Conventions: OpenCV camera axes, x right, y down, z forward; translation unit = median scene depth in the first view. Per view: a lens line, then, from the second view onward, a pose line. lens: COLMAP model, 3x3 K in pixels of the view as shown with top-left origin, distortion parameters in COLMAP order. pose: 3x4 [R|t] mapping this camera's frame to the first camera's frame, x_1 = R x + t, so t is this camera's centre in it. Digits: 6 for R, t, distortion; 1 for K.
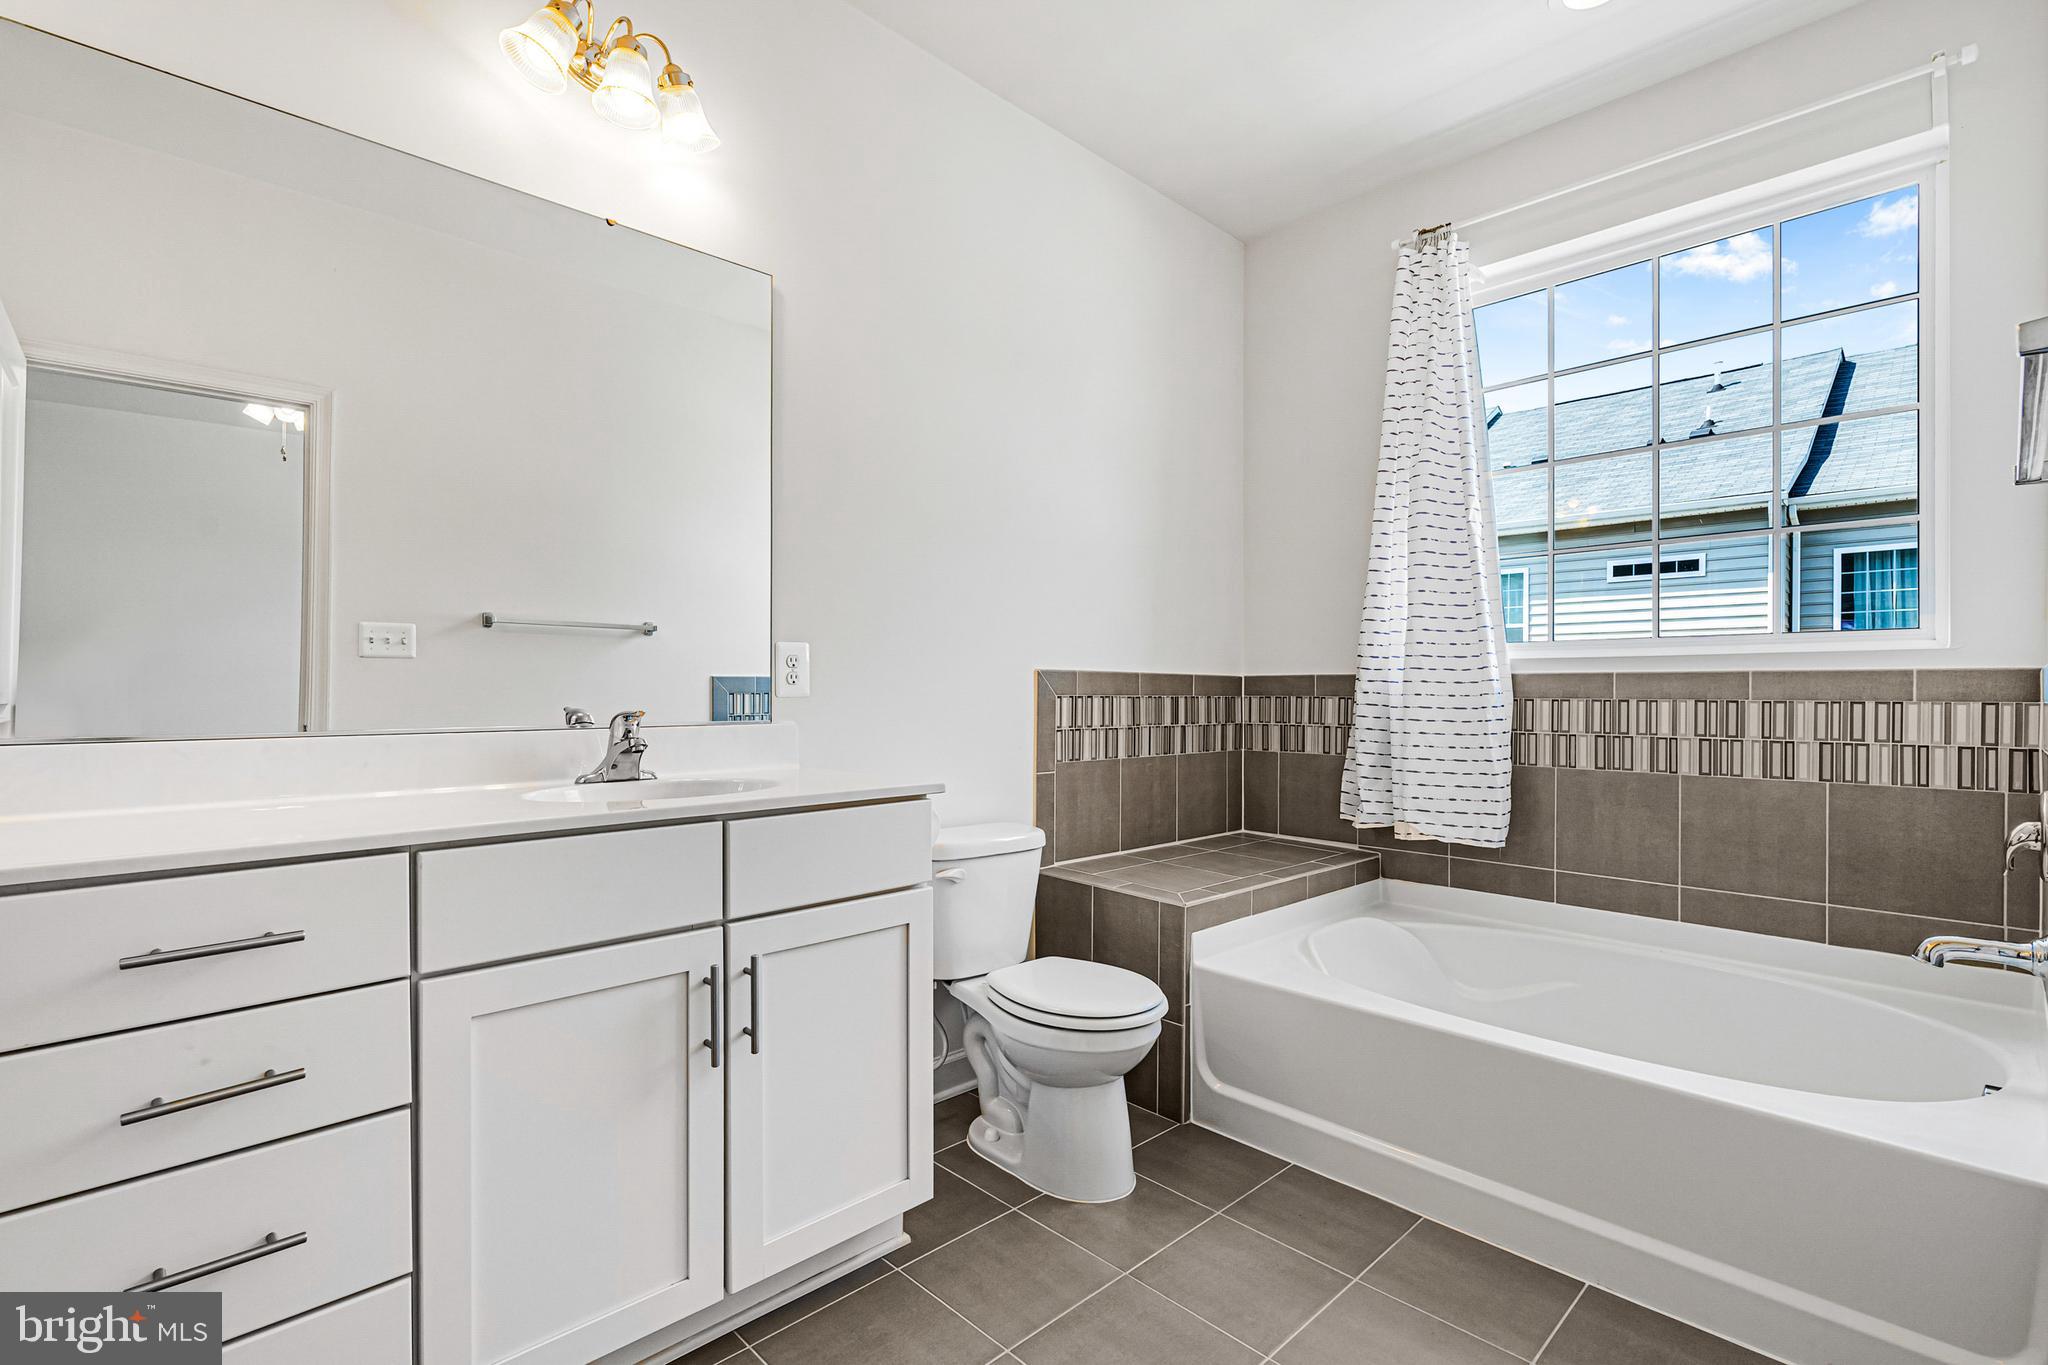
lens RADIAL K [[931.2, 0, 1020.3], [0, 931.2, 691.0], [0, 0, 1]] dist [-0.002597, -0.000068]
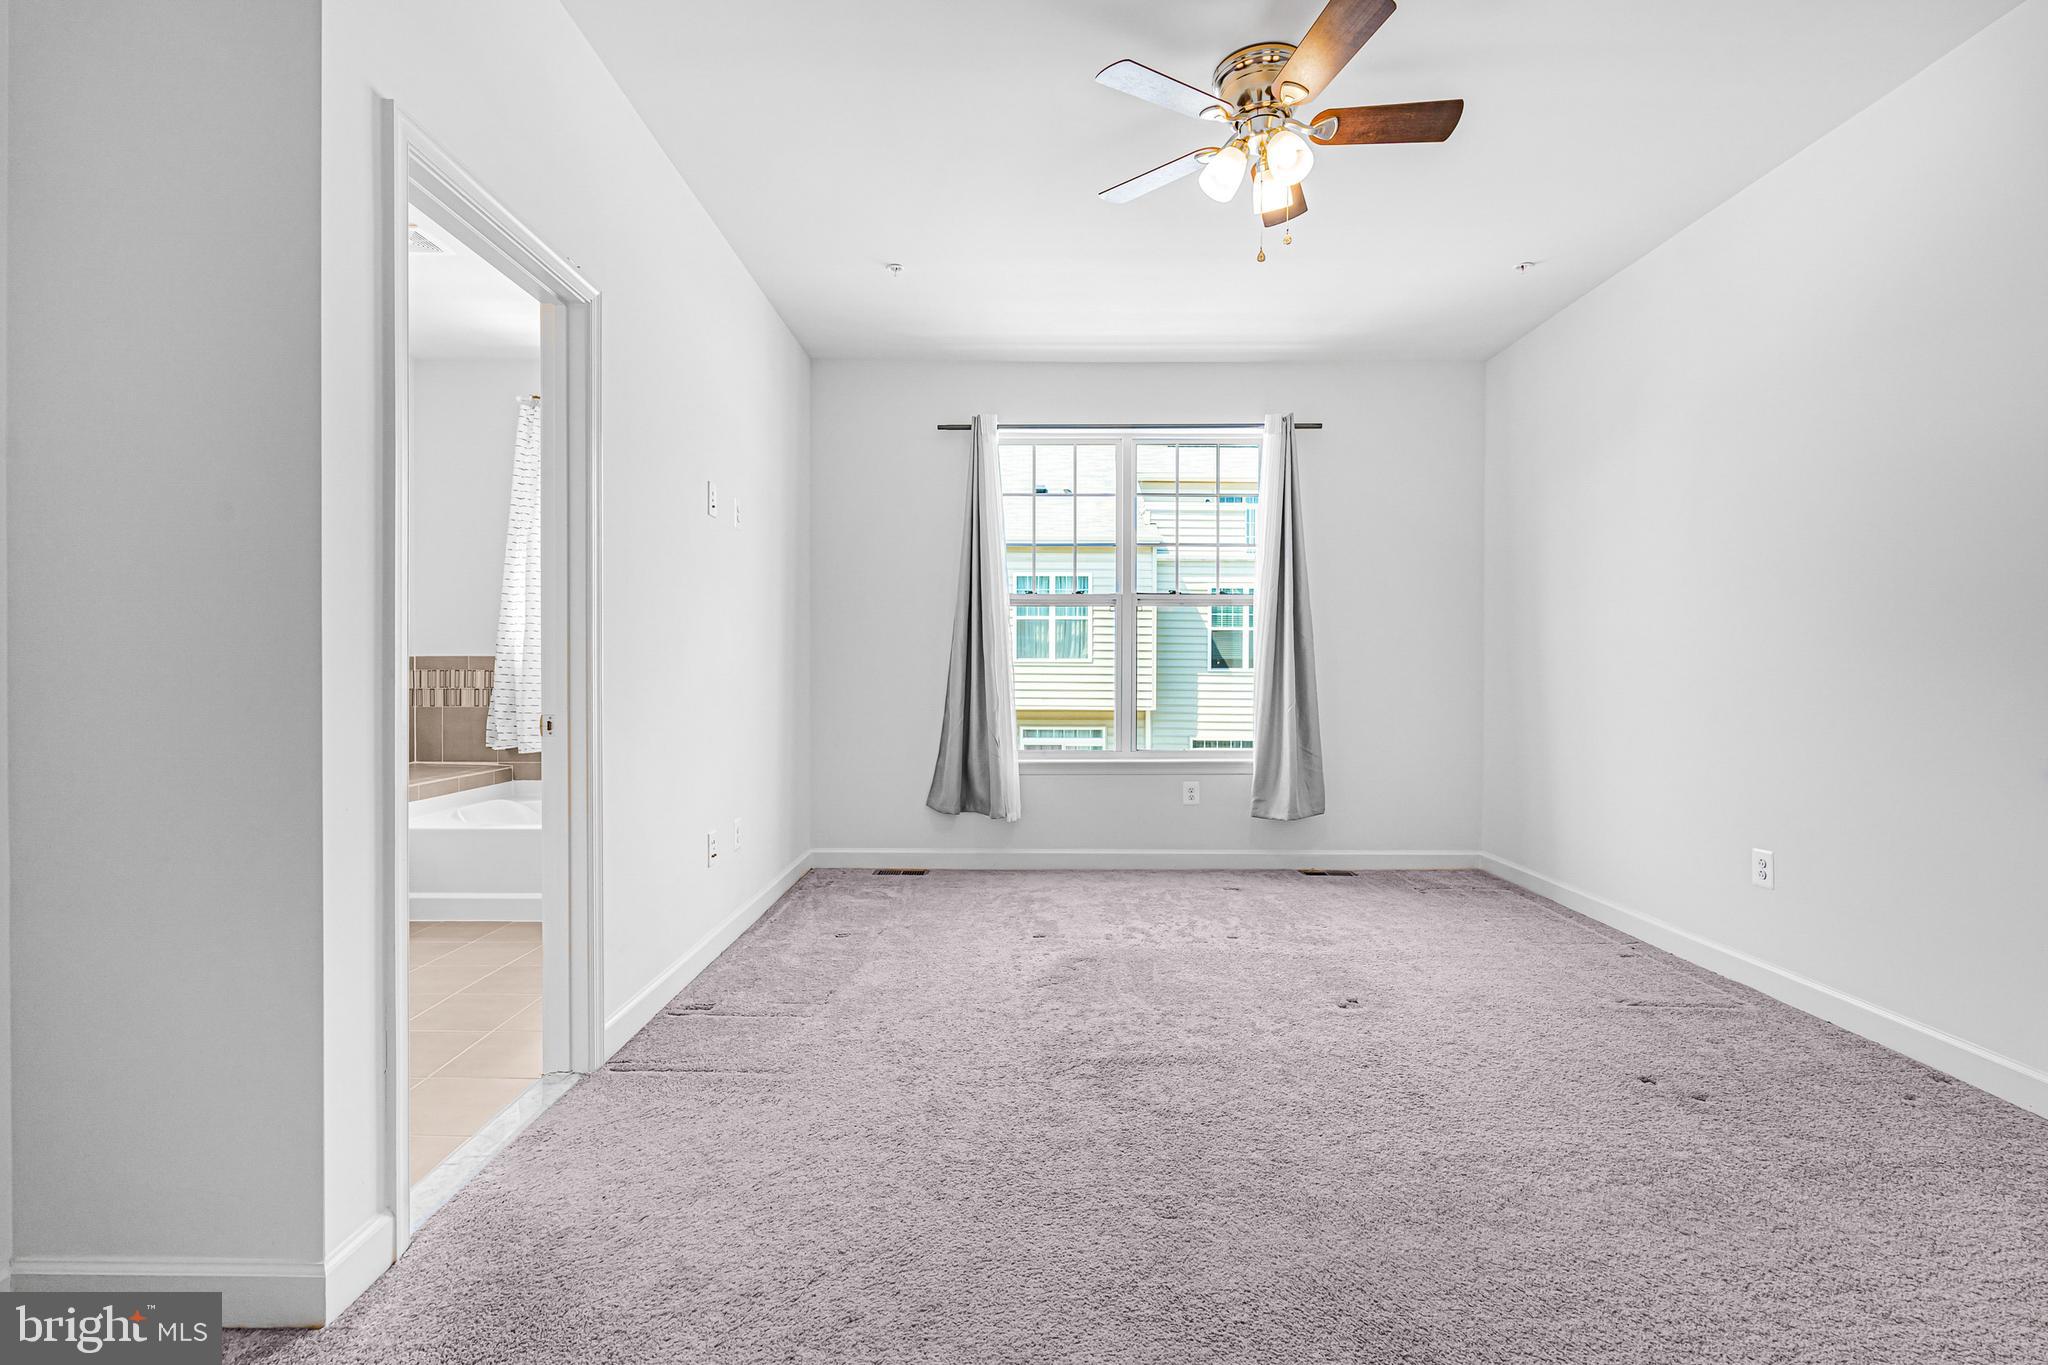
lens RADIAL K [[931.2, 0, 1023.0], [0, 931.2, 677.4], [0, 0, 1]] dist [-0.002597, -0.000068]
pose [[0.697234, -0.005436, 0.716823, -0.158336], [0.000471, 0.999975, 0.007126, 0.007916], [-0.716843, -0.004631, 0.697219, -0.779811]]
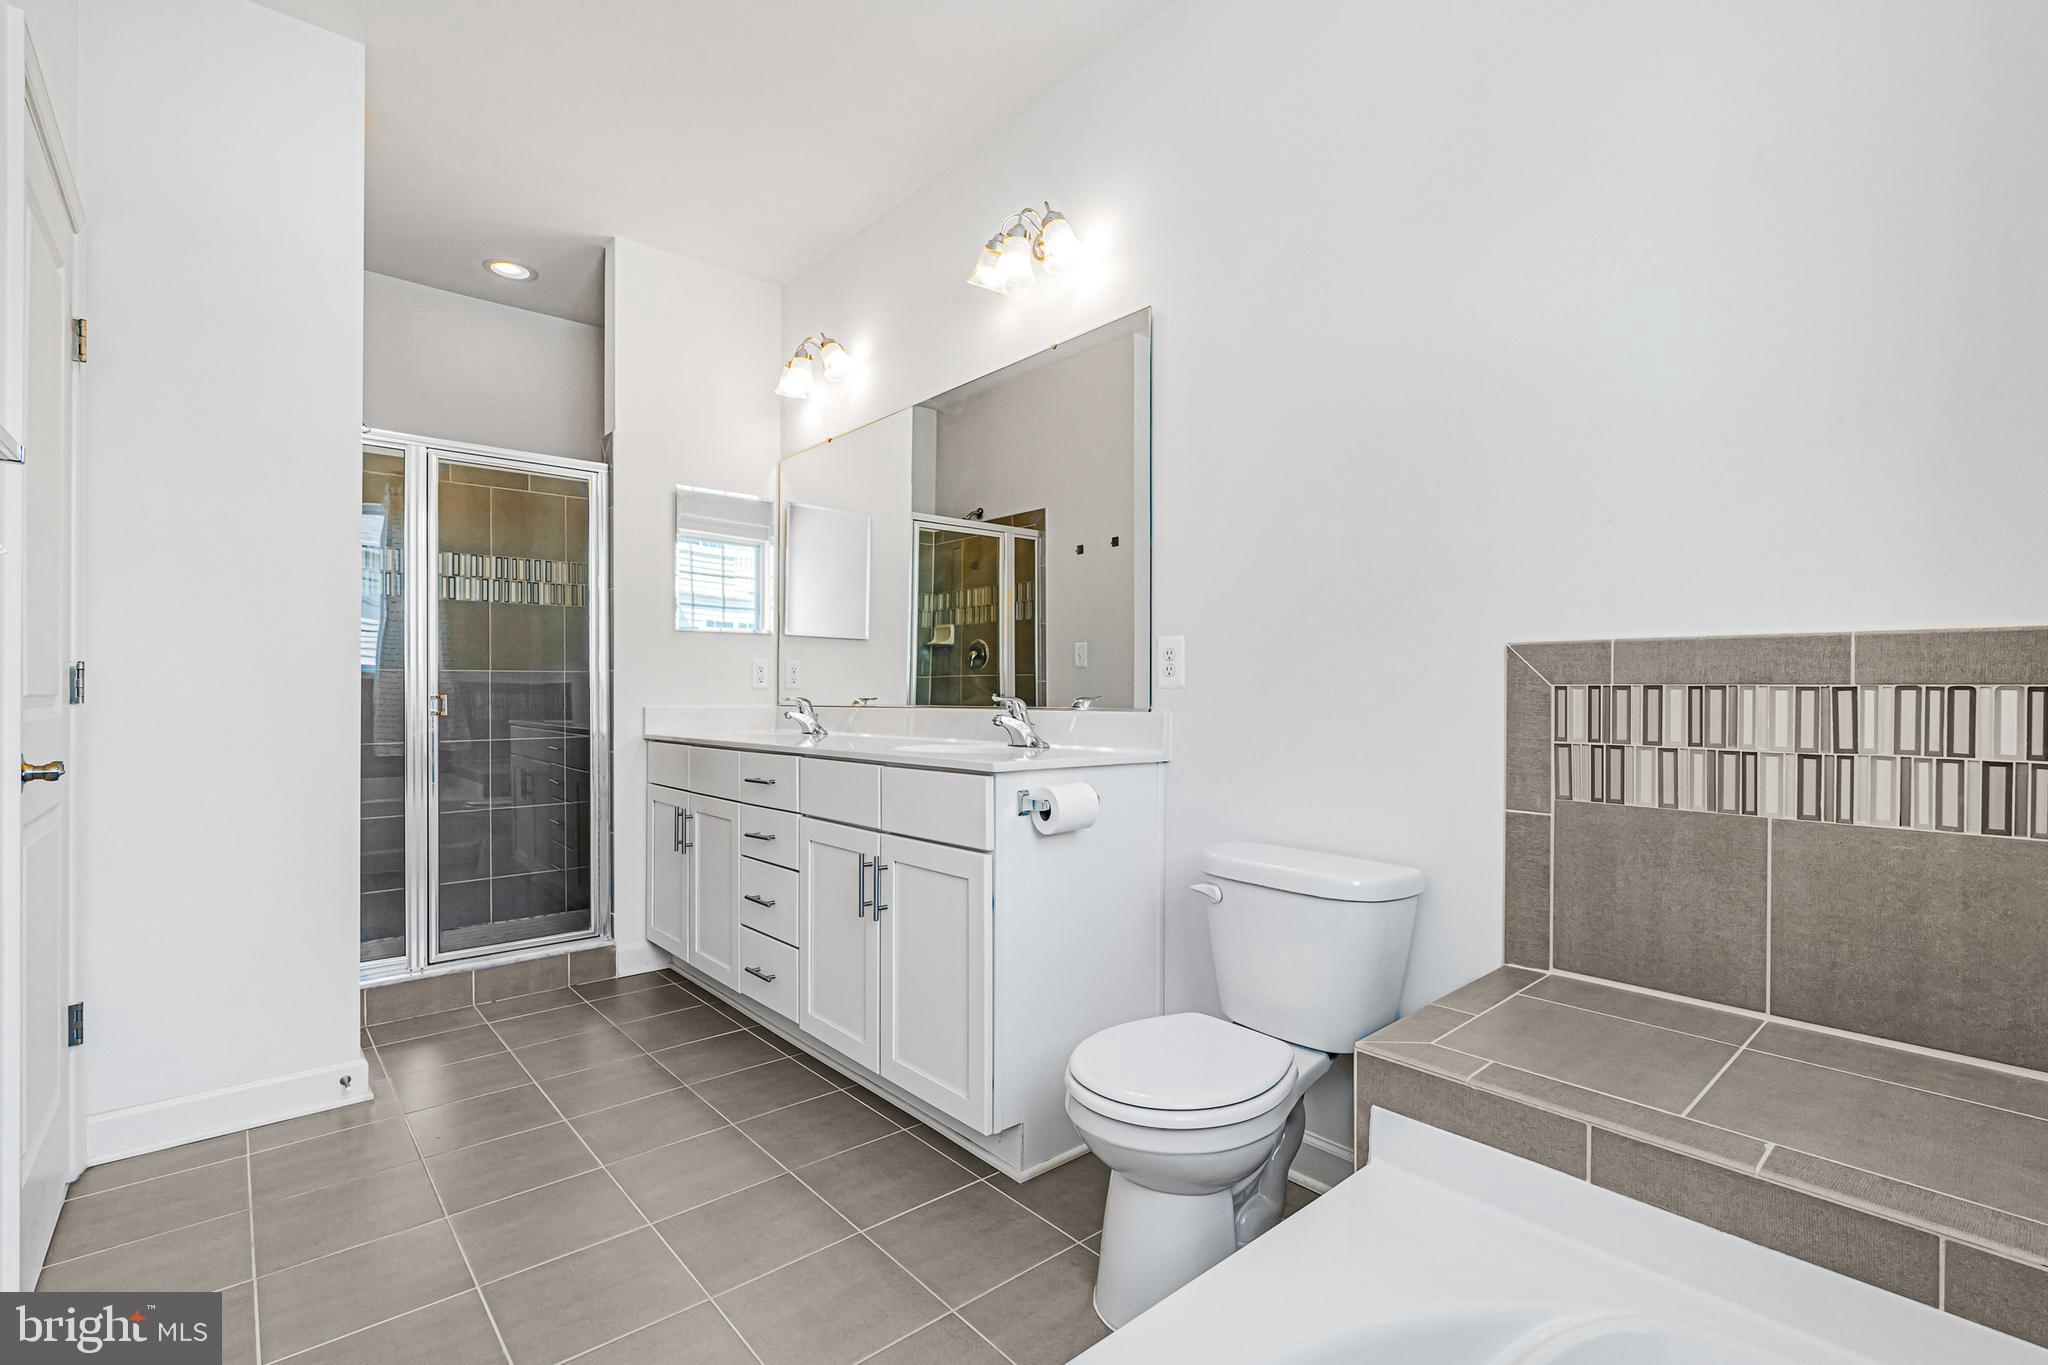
lens RADIAL K [[931.2, 0, 1024.3], [0, 931.2, 686.4], [0, 0, 1]] dist [-0.002597, -0.000068]
pose [[-0.039786, -0.000368, -0.999208, 0.685578], [0.006861, 0.999976, -0.000641, 0.003859], [0.999185, -0.006881, -0.039783, 0.733897]]
